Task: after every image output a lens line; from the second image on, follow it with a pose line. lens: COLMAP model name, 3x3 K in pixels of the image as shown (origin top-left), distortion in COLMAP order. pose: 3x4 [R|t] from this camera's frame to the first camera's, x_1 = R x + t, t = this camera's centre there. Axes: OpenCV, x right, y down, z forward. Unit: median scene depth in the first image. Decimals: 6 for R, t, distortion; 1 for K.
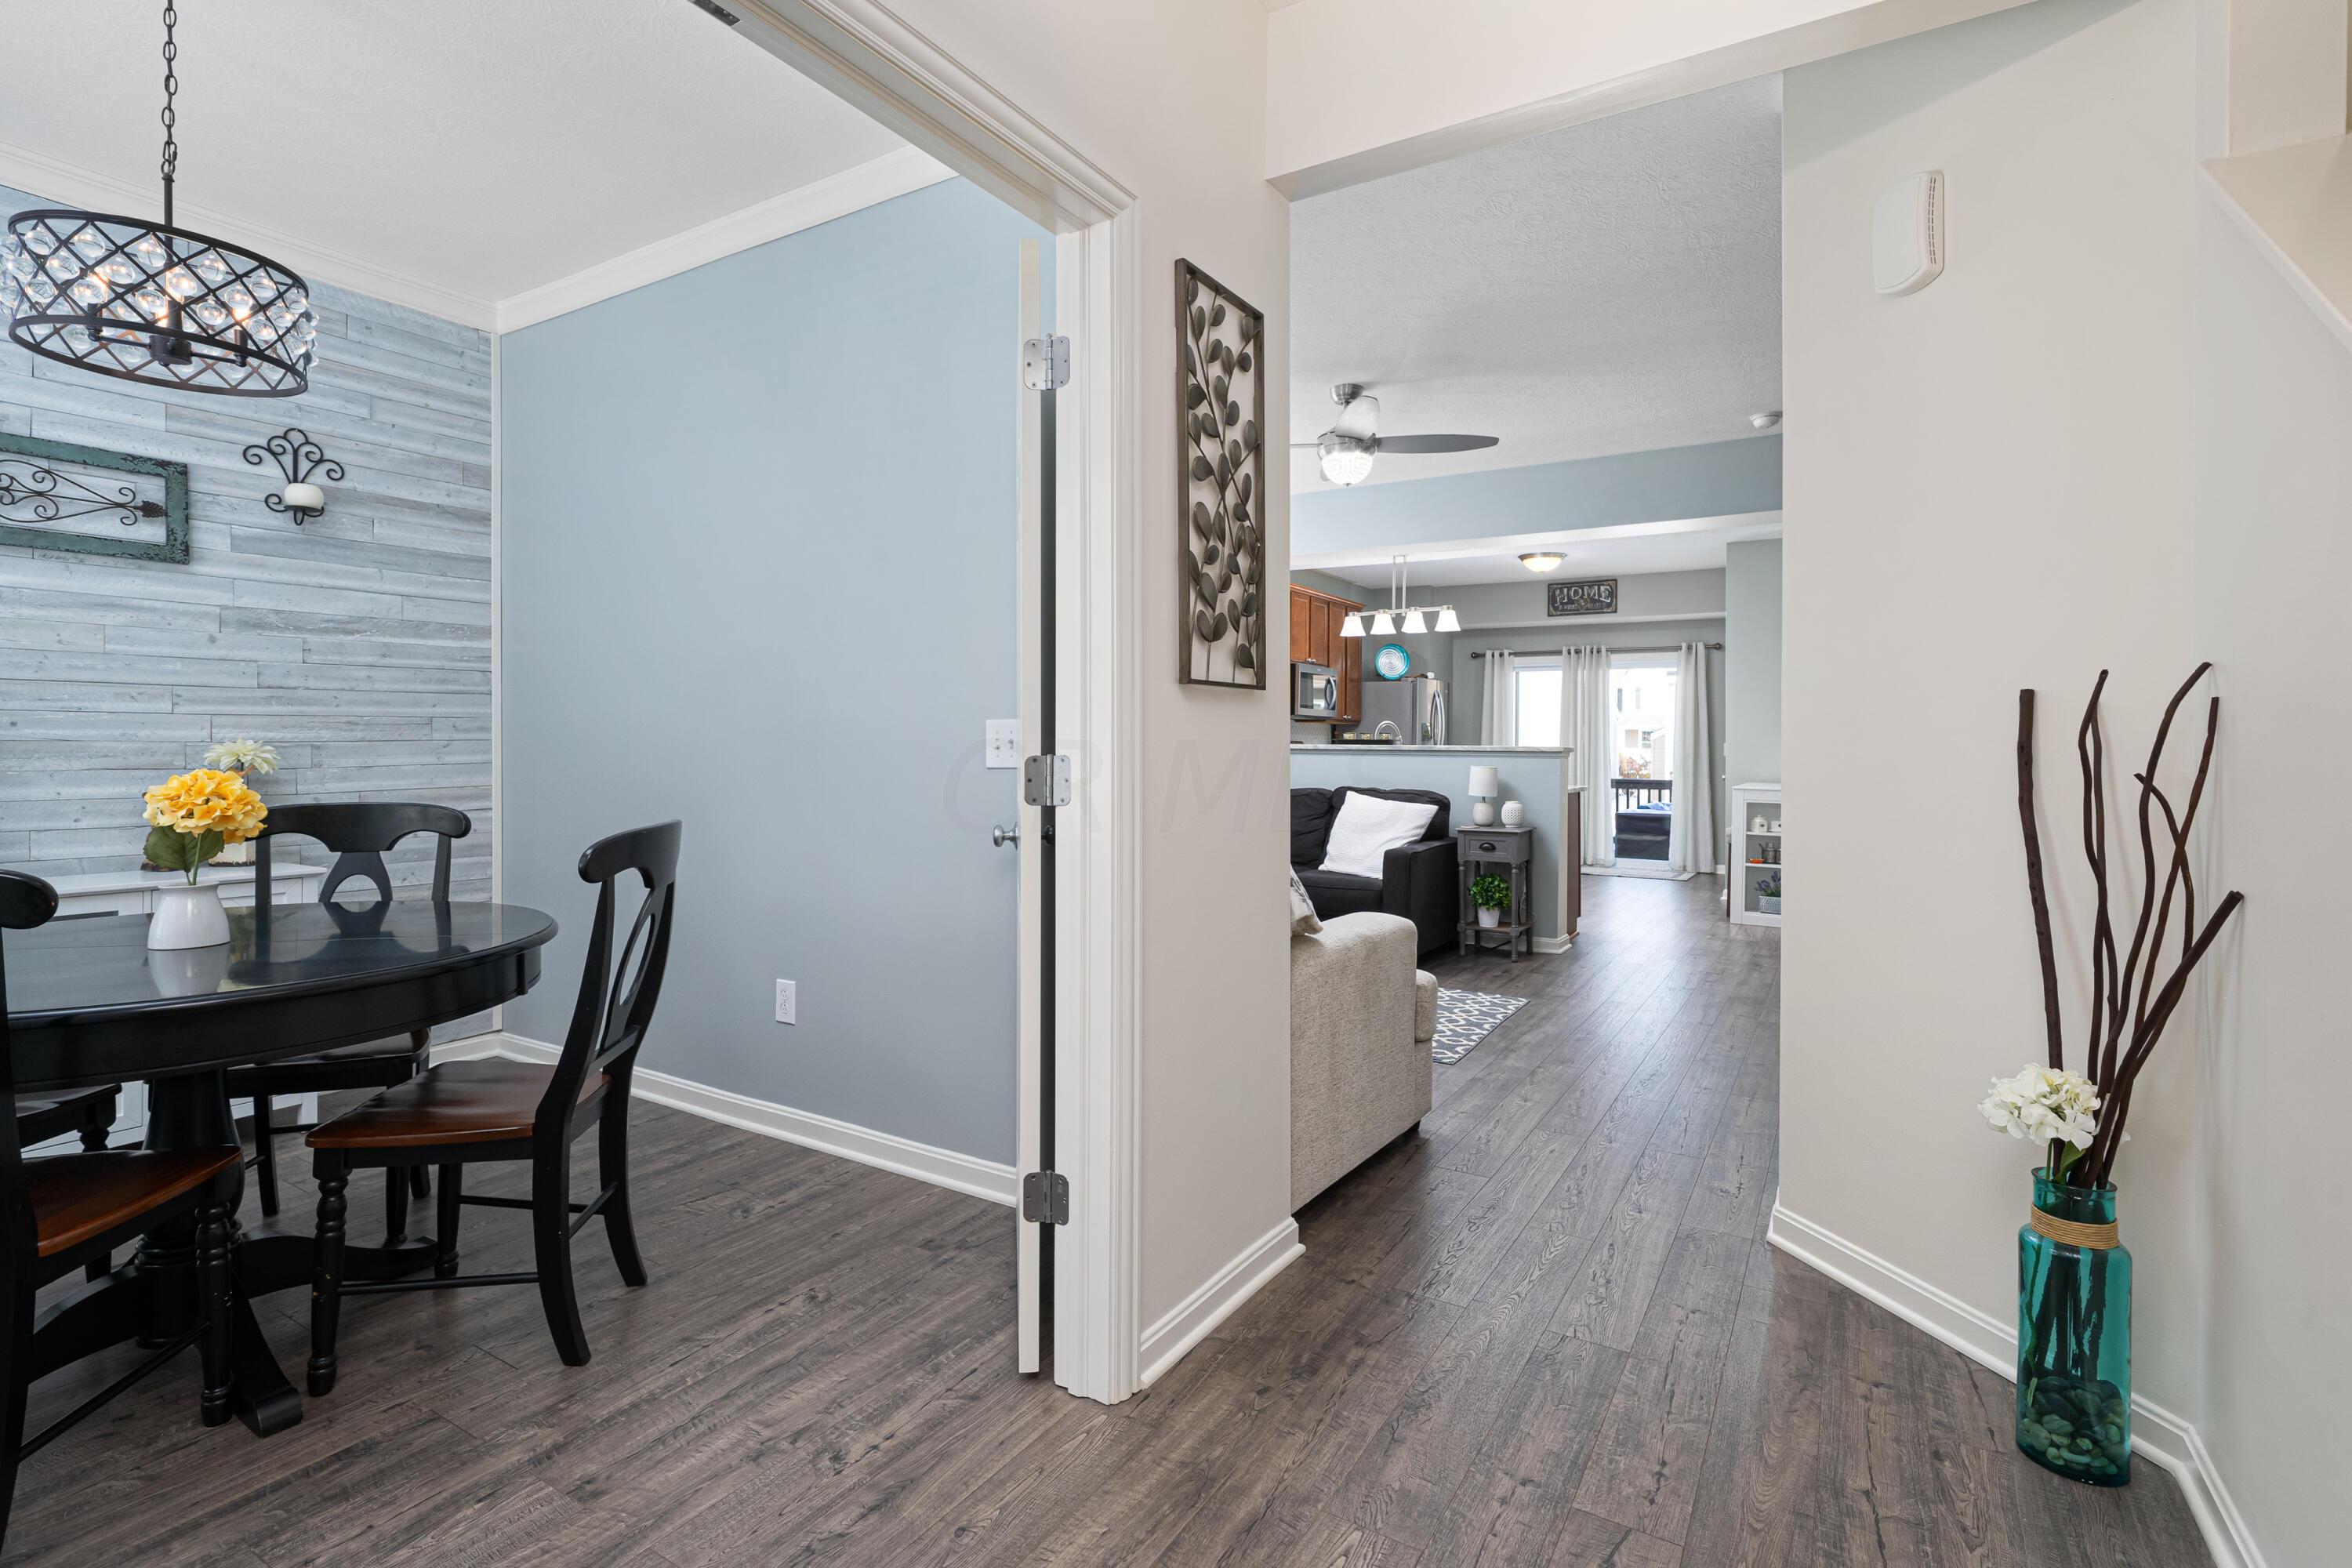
lens RADIAL K [[1113.6, 0, 1173.7], [0, 1113.6, 751.9], [0, 0, 1]] dist [0.000924, 0.000170]
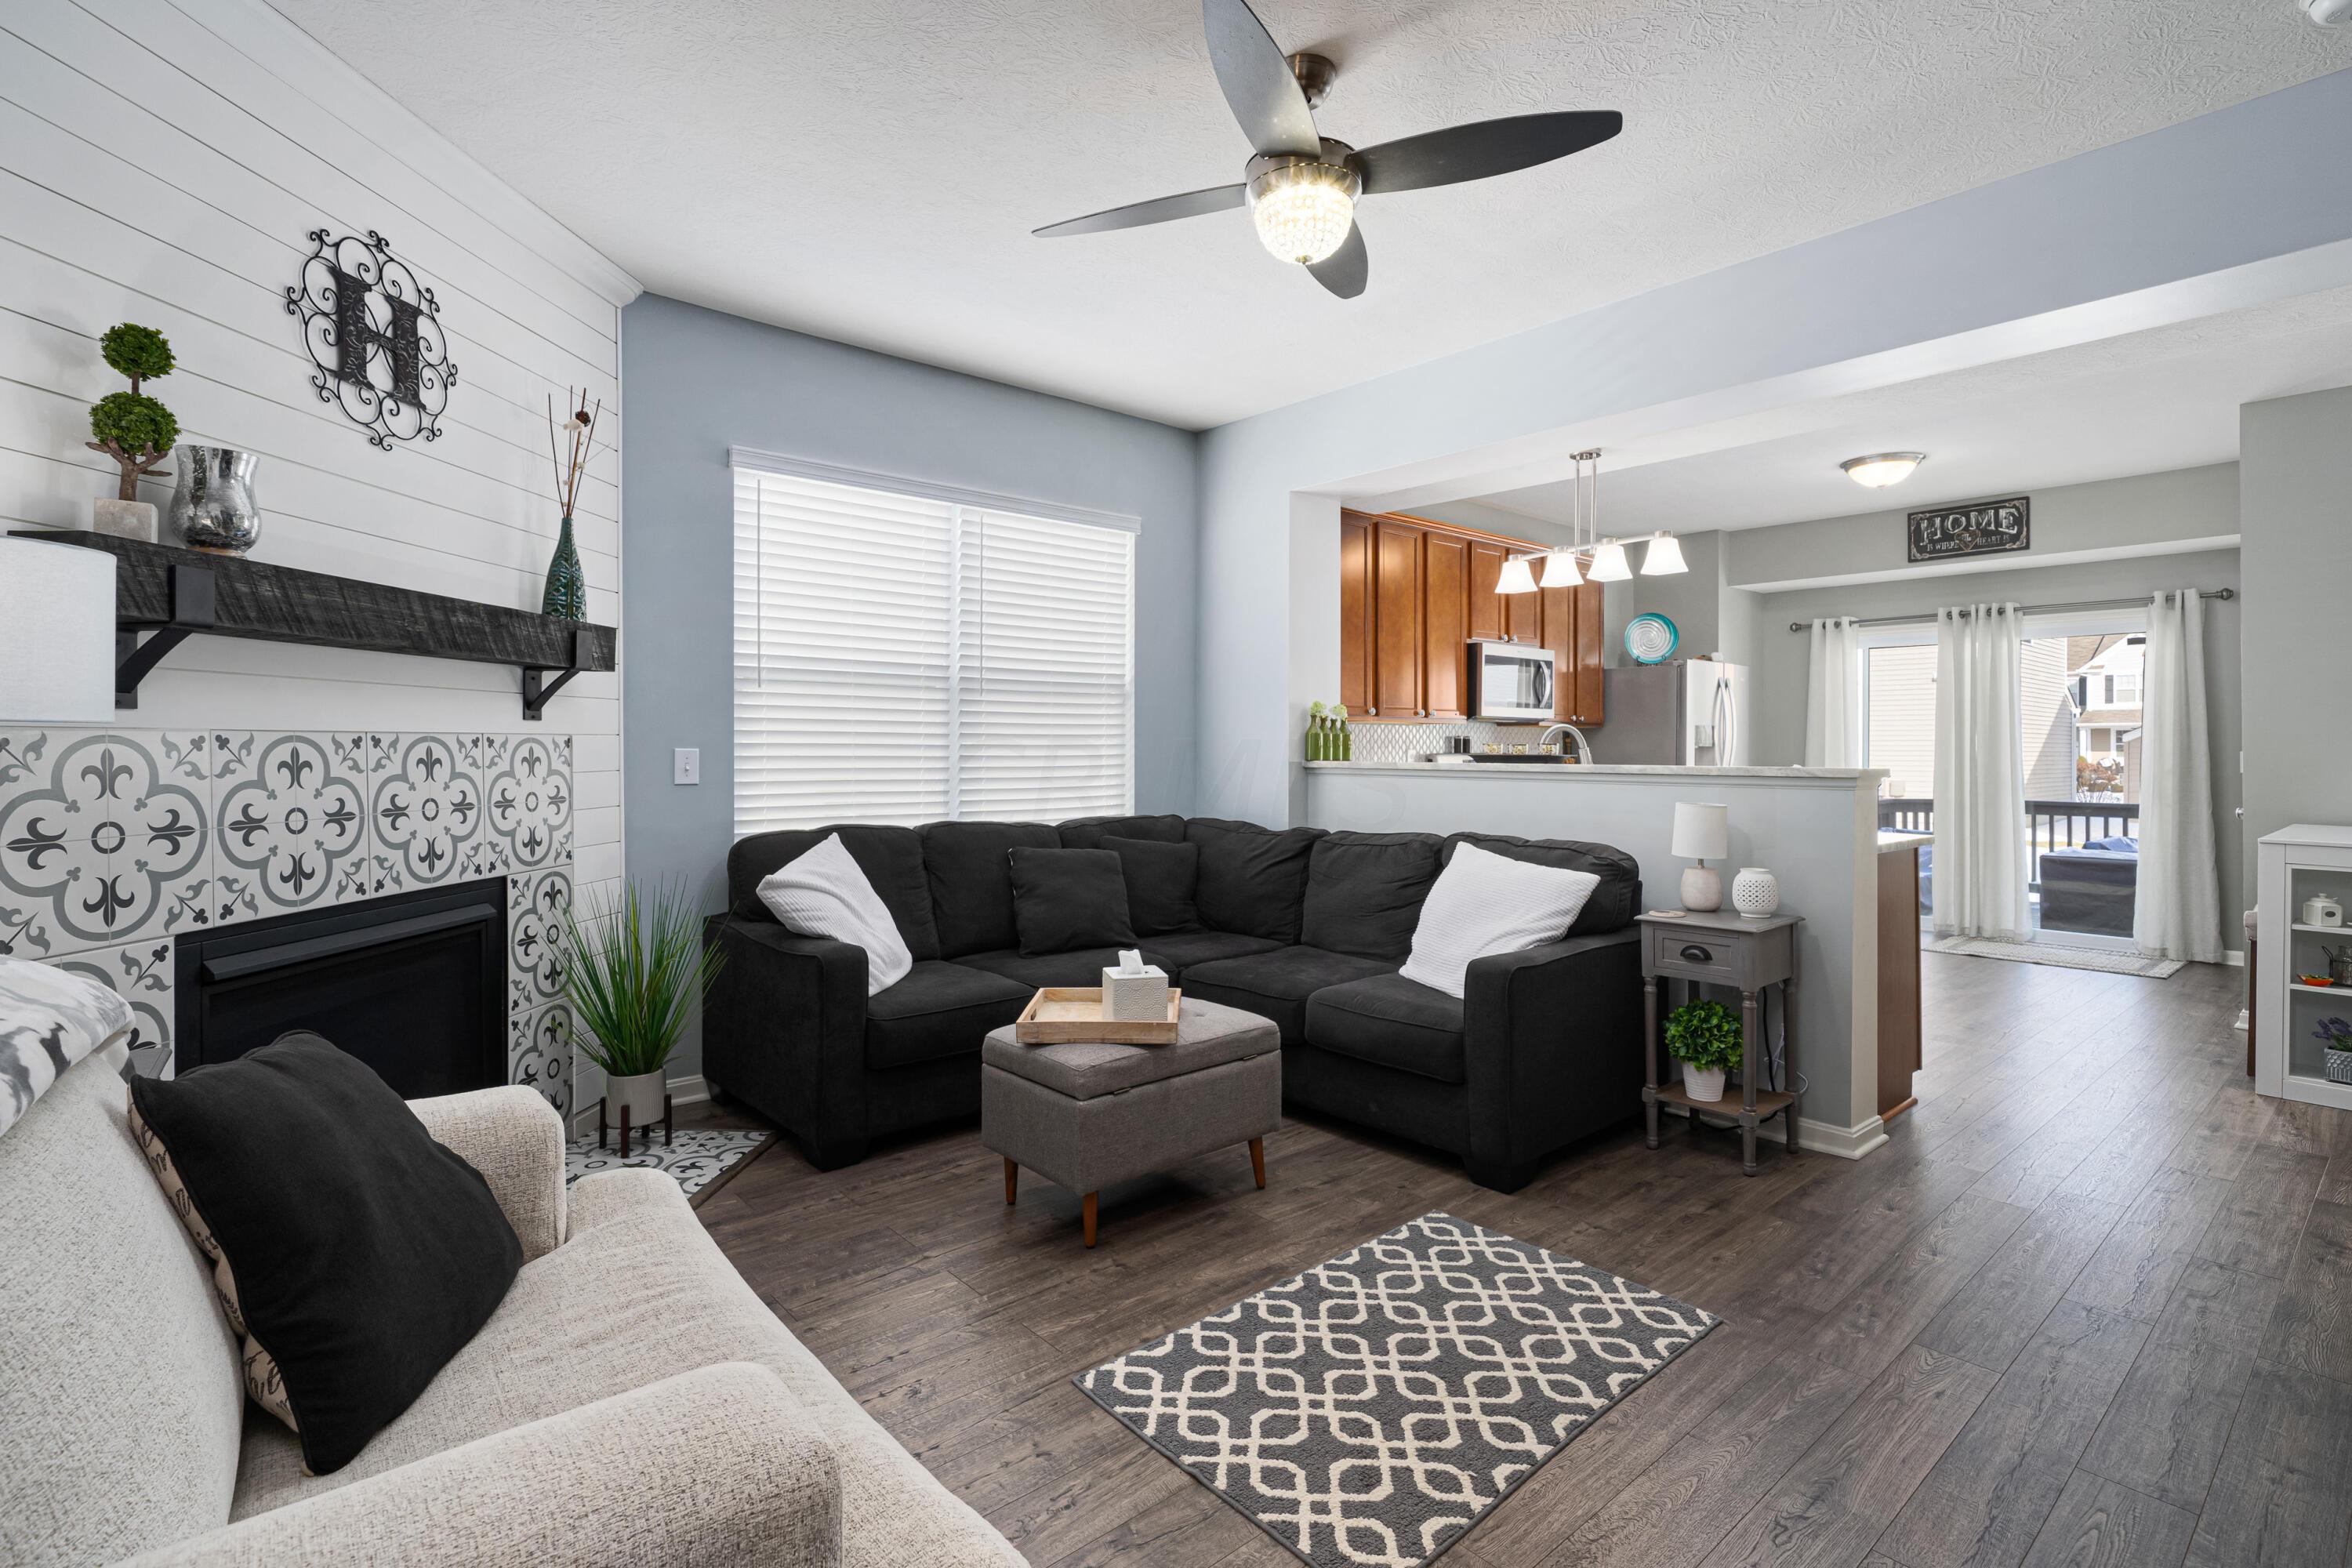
lens RADIAL K [[1113.6, 0, 1173.7], [0, 1113.6, 751.9], [0, 0, 1]] dist [0.000924, 0.000170]
pose [[0.953368, -0.006456, -0.301742, 0.133288], [0.004690, 0.999967, -0.006578, -0.007057], [0.301774, 0.004856, 0.953367, 0.265104]]
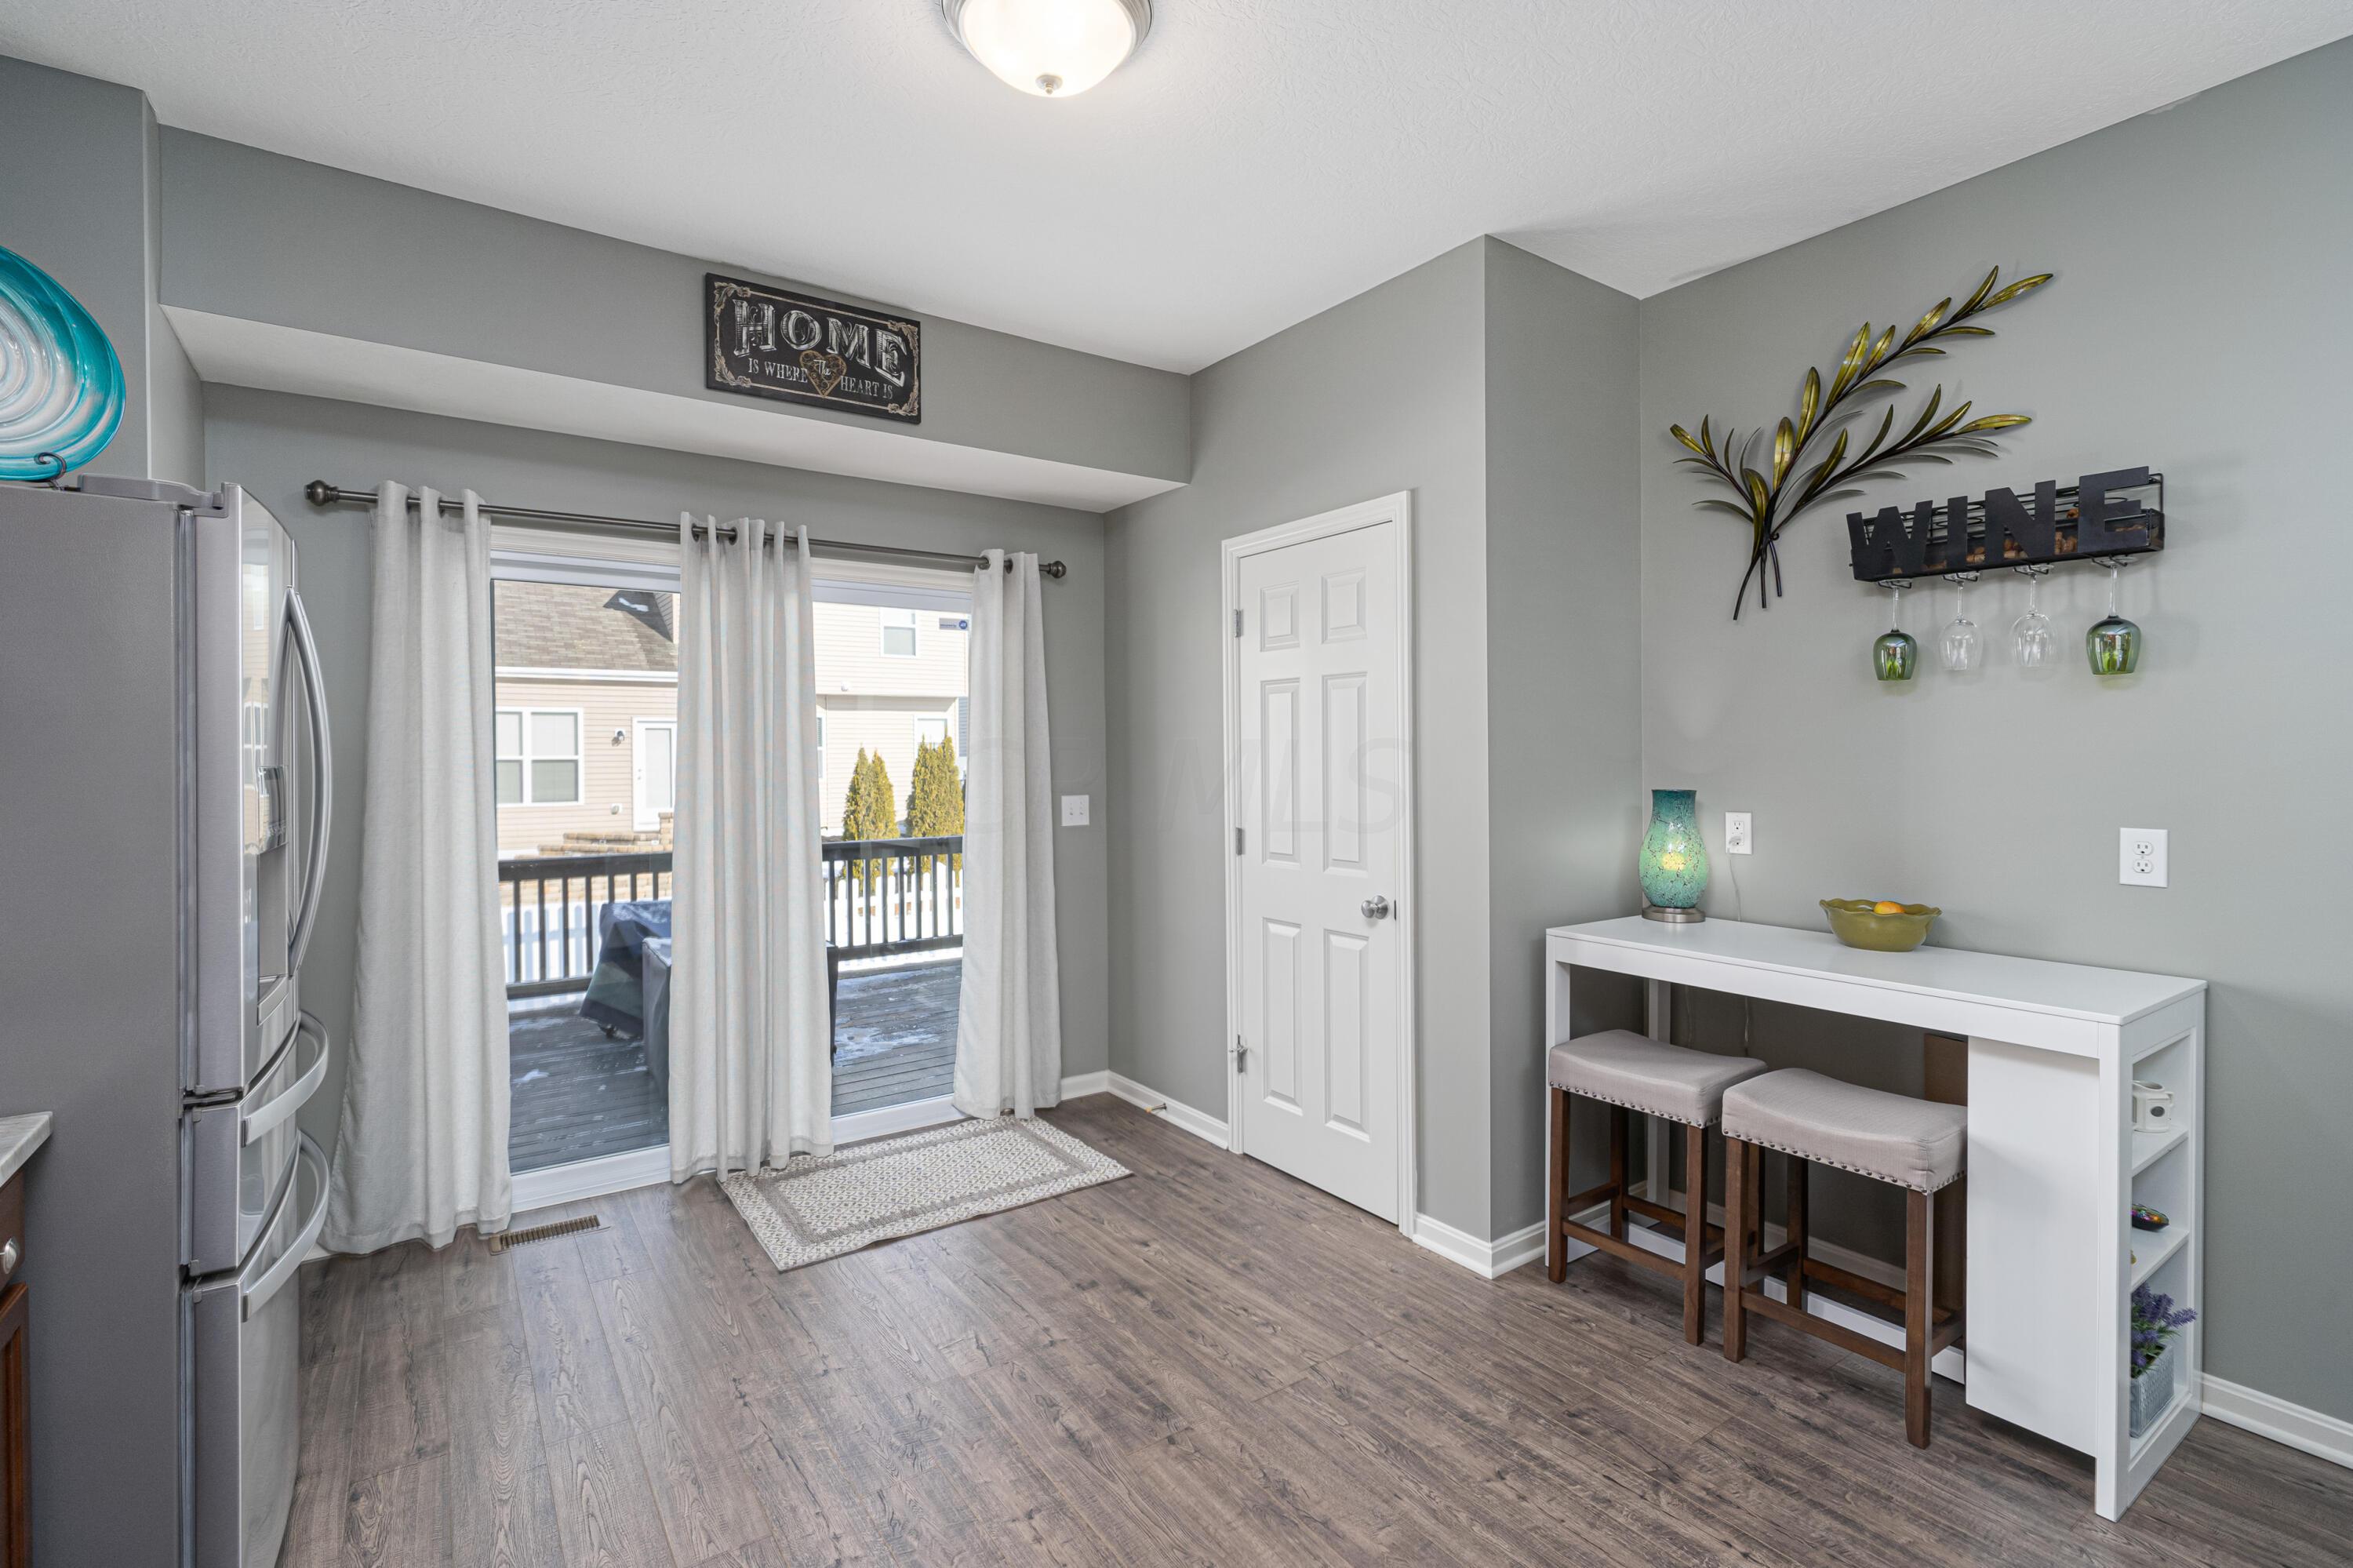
lens RADIAL K [[1073.8, 0, 1185.1], [0, 1073.8, 764.0], [0, 0, 1]] dist [0.000852, 0.000215]
pose [[0.400162, -0.026520, 0.916061, 0.145320], [0.015586, 0.999634, 0.022132, -0.032199], [-0.916312, 0.005421, 0.400429, 0.877373]]
